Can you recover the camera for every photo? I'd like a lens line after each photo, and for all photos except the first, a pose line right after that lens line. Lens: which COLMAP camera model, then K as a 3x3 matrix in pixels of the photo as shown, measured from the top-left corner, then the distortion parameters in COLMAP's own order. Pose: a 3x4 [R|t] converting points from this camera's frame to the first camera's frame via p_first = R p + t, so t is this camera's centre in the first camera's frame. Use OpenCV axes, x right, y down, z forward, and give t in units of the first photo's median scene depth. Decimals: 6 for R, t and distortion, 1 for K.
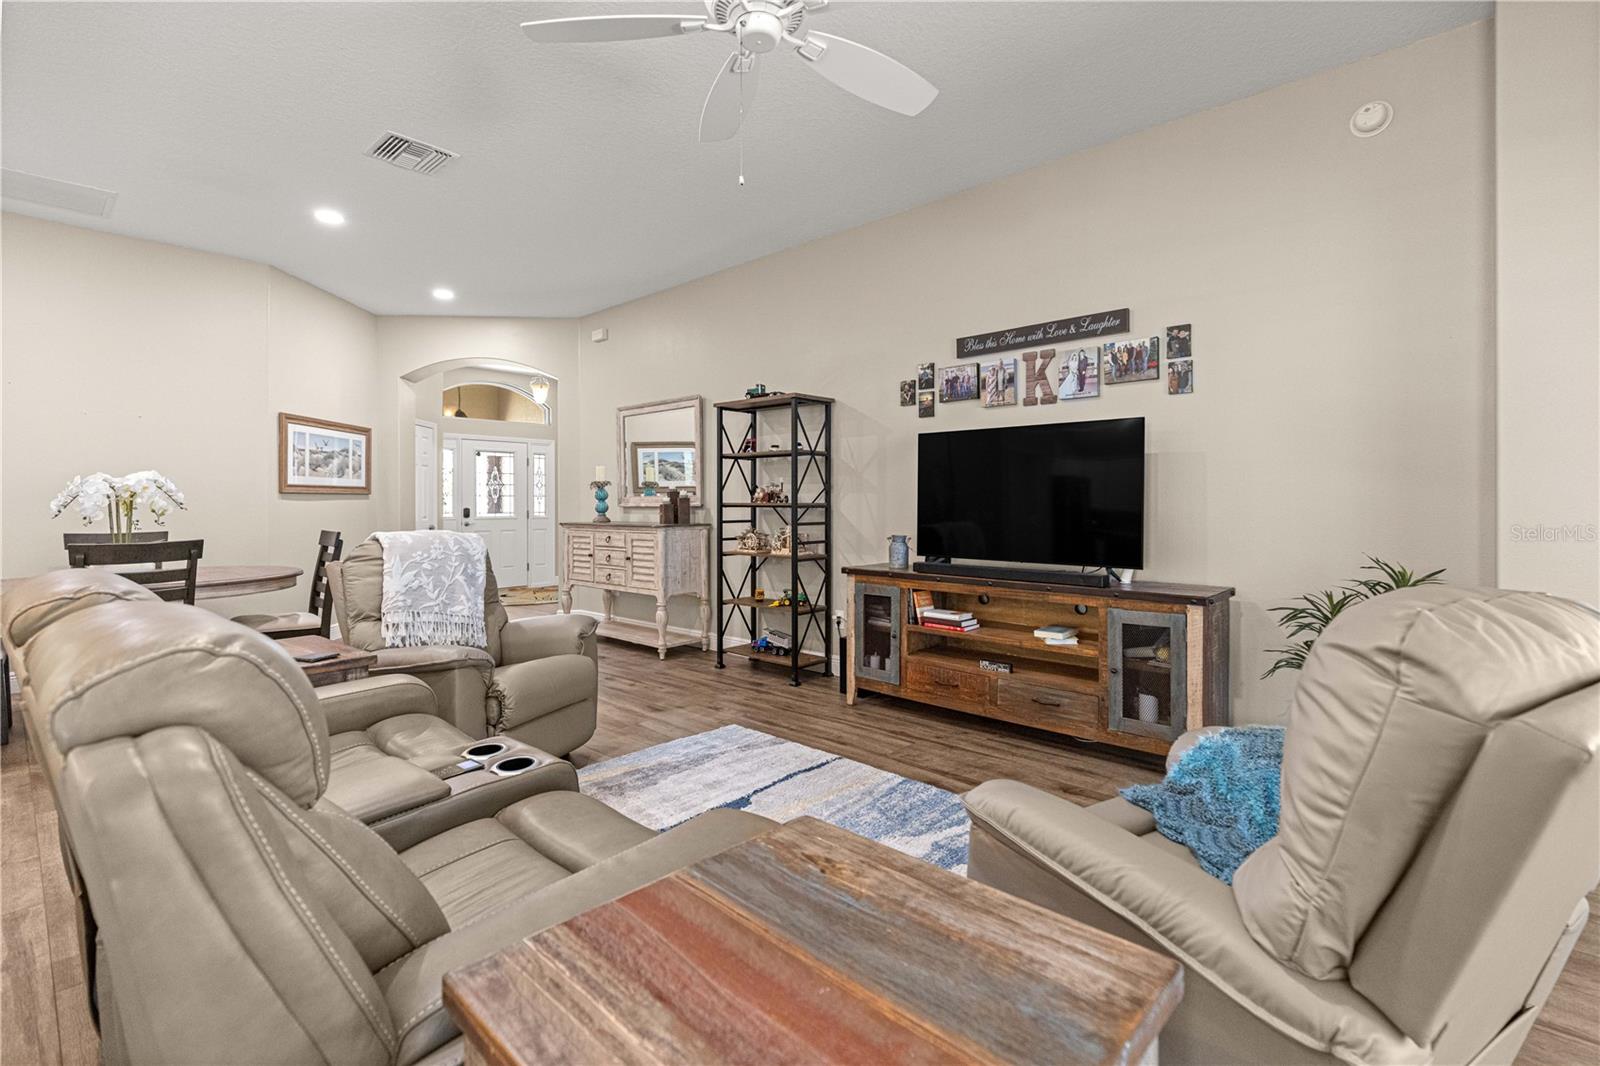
lens RADIAL K [[727.0, 0, 798.9], [0, 727.0, 503.0], [0, 0, 1]] dist [0.001926, -0.000101]
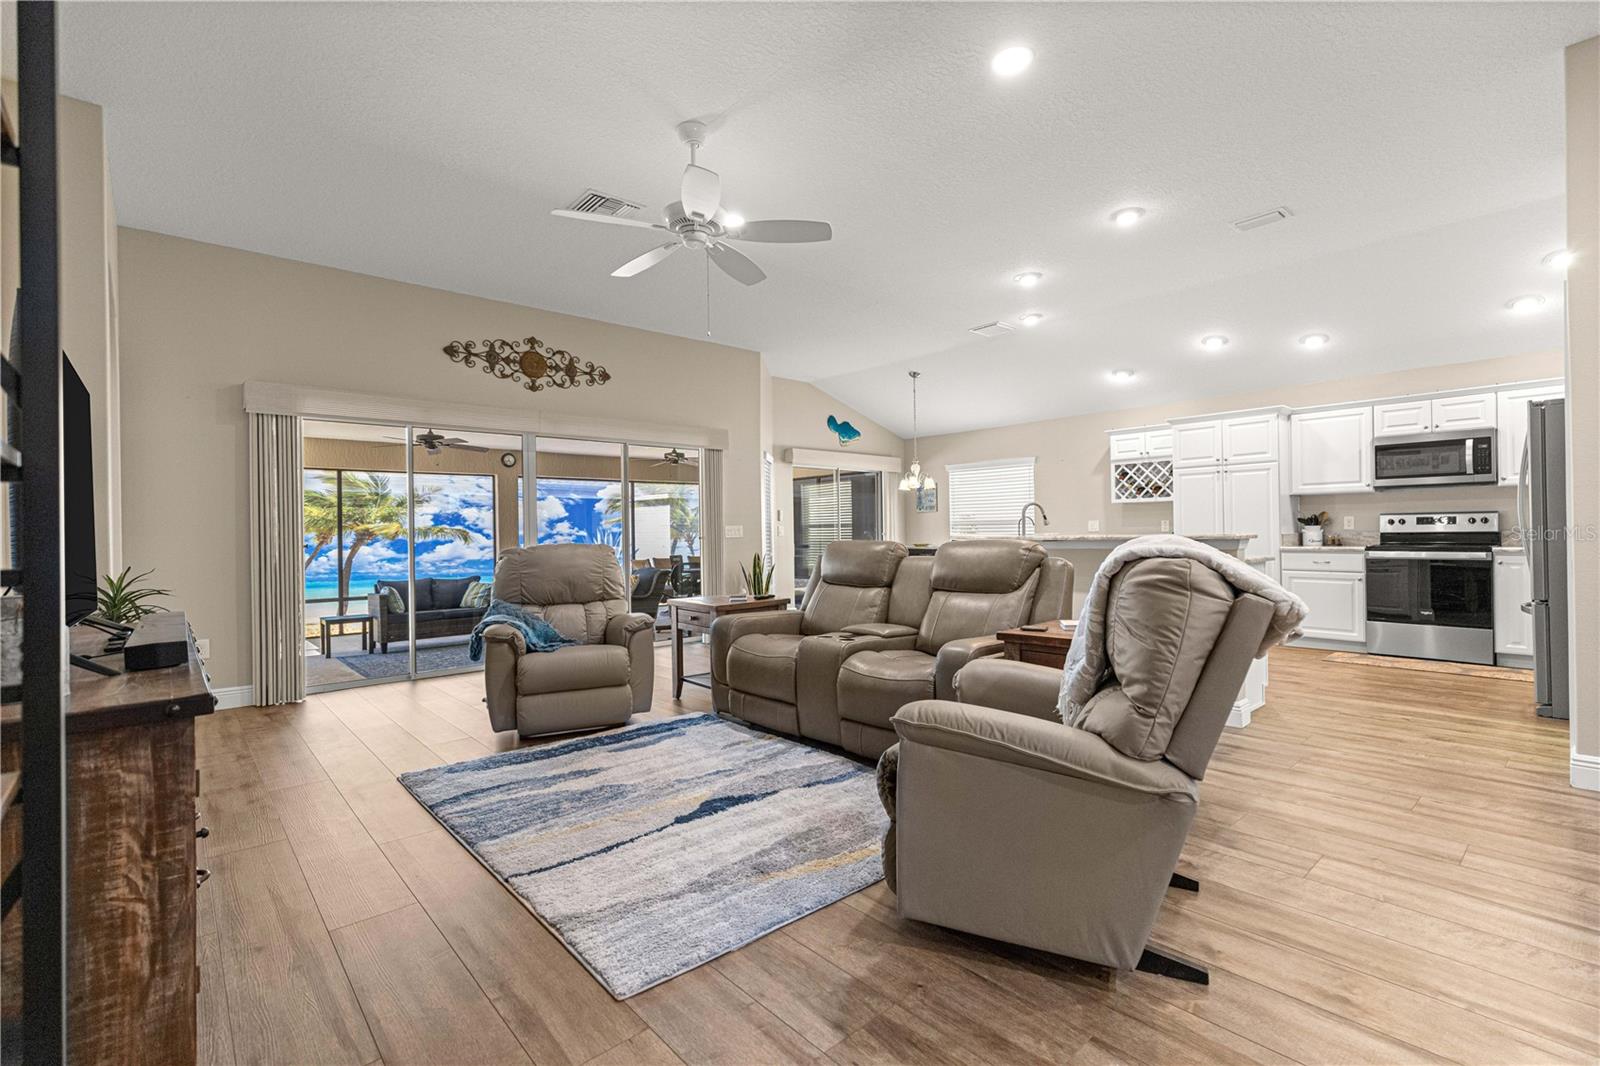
lens RADIAL K [[718.4, 0, 807.8], [0, 718.4, 532.7], [0, 0, 1]] dist [0.004351, -0.000017]
pose [[-0.994986, 0.017912, 0.098393, -0.207926], [0.017833, 0.999840, -0.001687, 0.022533], [-0.098407, 0.000076, -0.995146, 1.167489]]
